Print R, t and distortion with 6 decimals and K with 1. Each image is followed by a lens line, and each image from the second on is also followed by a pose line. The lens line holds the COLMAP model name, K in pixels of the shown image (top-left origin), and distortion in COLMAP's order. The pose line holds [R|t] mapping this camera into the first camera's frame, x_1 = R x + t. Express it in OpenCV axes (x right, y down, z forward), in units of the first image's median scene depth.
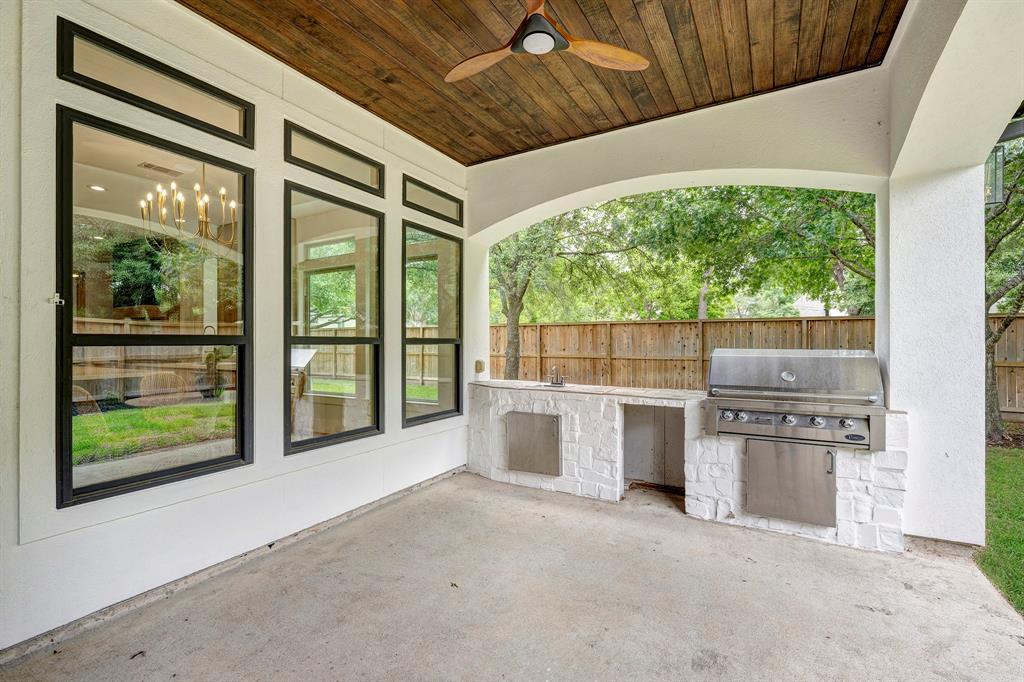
lens RADIAL K [[458.0, 0, 512.0], [0, 458.0, 341.0], [0, 0, 1]] dist [-0.000558, -0.000017]
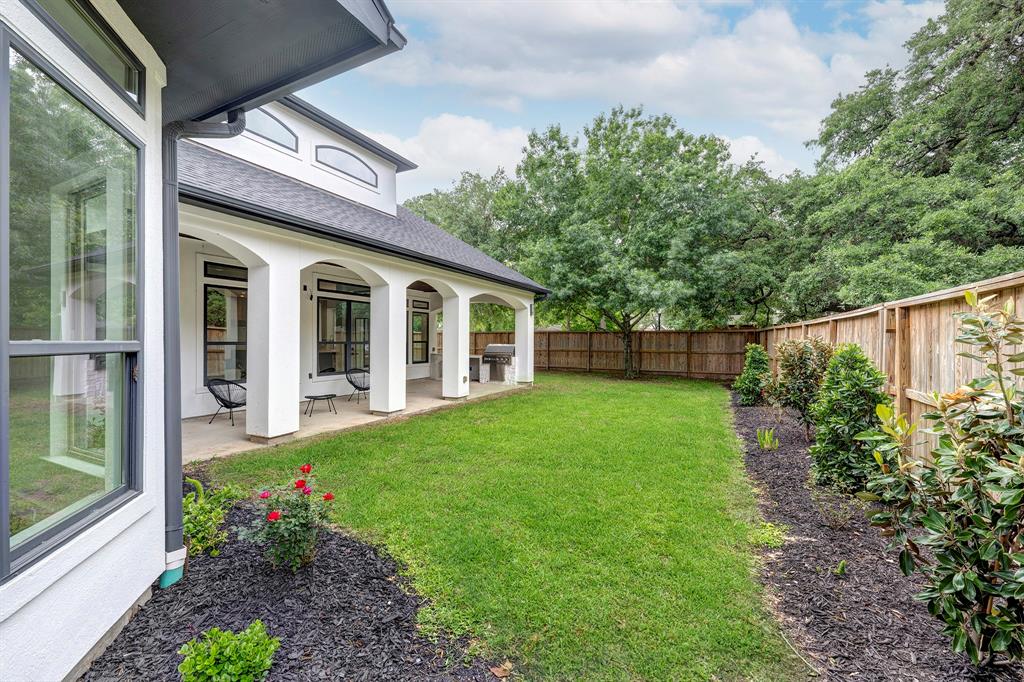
lens RADIAL K [[426.4, 0, 512.0], [0, 426.4, 341.0], [0, 0, 1]] dist [0.000684, -0.000022]
pose [[0.998784, 0.004764, 0.049077, 0.489113], [-0.004966, 0.999980, 0.003981, -0.028836], [-0.049057, -0.004220, 0.998787, -3.028417]]
